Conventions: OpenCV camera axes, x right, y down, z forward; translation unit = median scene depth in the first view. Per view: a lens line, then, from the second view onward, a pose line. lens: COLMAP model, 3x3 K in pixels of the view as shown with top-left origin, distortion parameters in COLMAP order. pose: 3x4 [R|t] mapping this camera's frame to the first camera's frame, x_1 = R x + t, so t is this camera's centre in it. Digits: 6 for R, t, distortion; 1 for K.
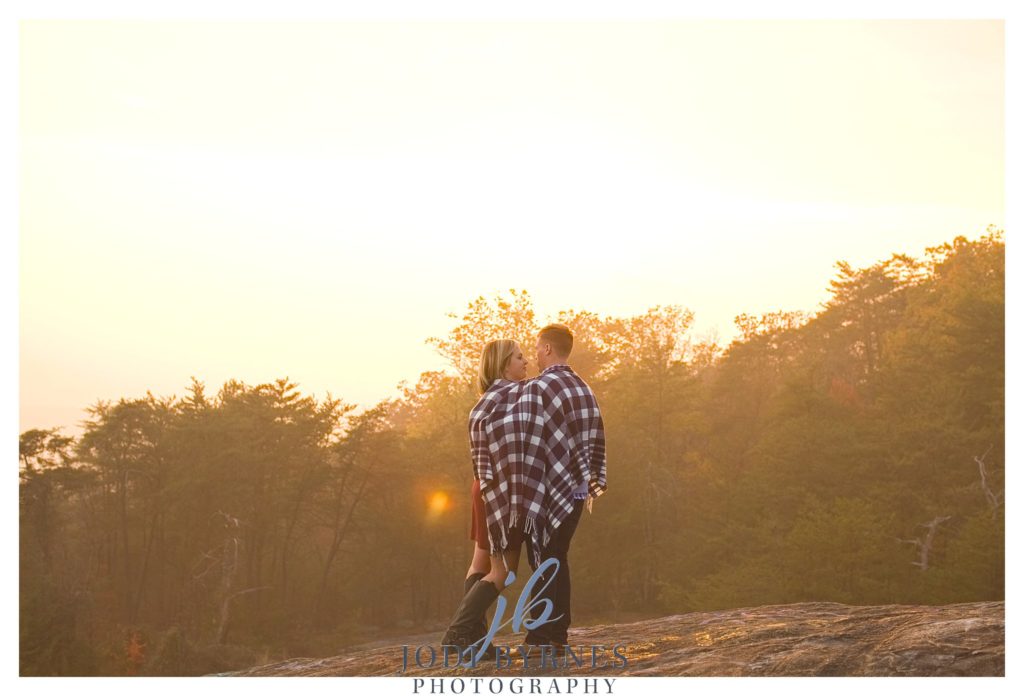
lens RADIAL K [[1425.8, 0, 499.5], [0, 1425.8, 344.1], [0, 0, 1]] dist [-0.164285, 0.306986]
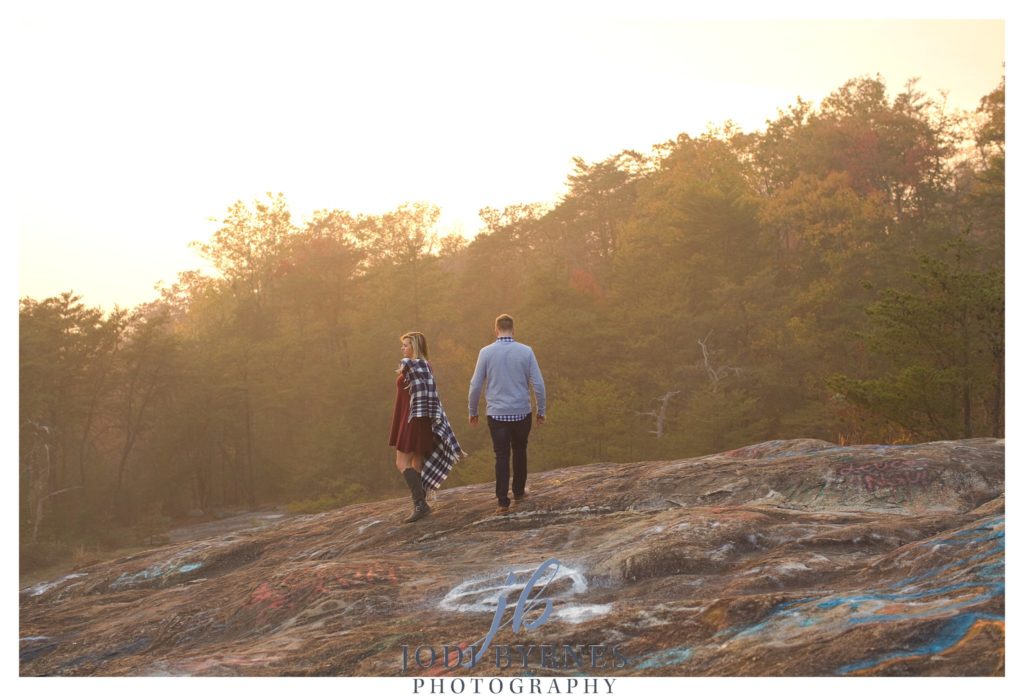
lens RADIAL K [[1425.8, 0, 499.5], [0, 1425.8, 344.1], [0, 0, 1]] dist [-0.164285, 0.306986]
pose [[0.982217, -0.049685, 0.181054, -0.021939], [0.034571, 0.995721, 0.085697, -0.012443], [-0.184537, -0.077914, 0.979732, -0.072510]]
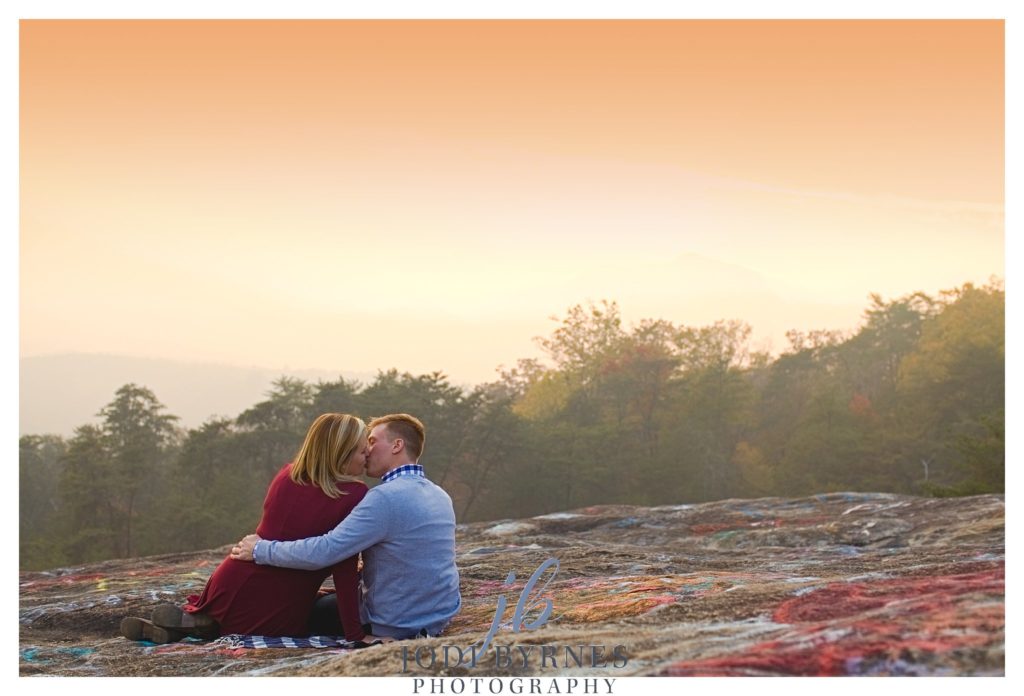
lens RADIAL K [[1425.8, 0, 499.5], [0, 1425.8, 344.1], [0, 0, 1]] dist [-0.164285, 0.306986]
pose [[0.997405, 0.056644, -0.044442, -0.028556], [-0.055718, 0.998208, 0.021804, -0.026449], [0.045597, -0.019271, 0.998774, -0.264838]]
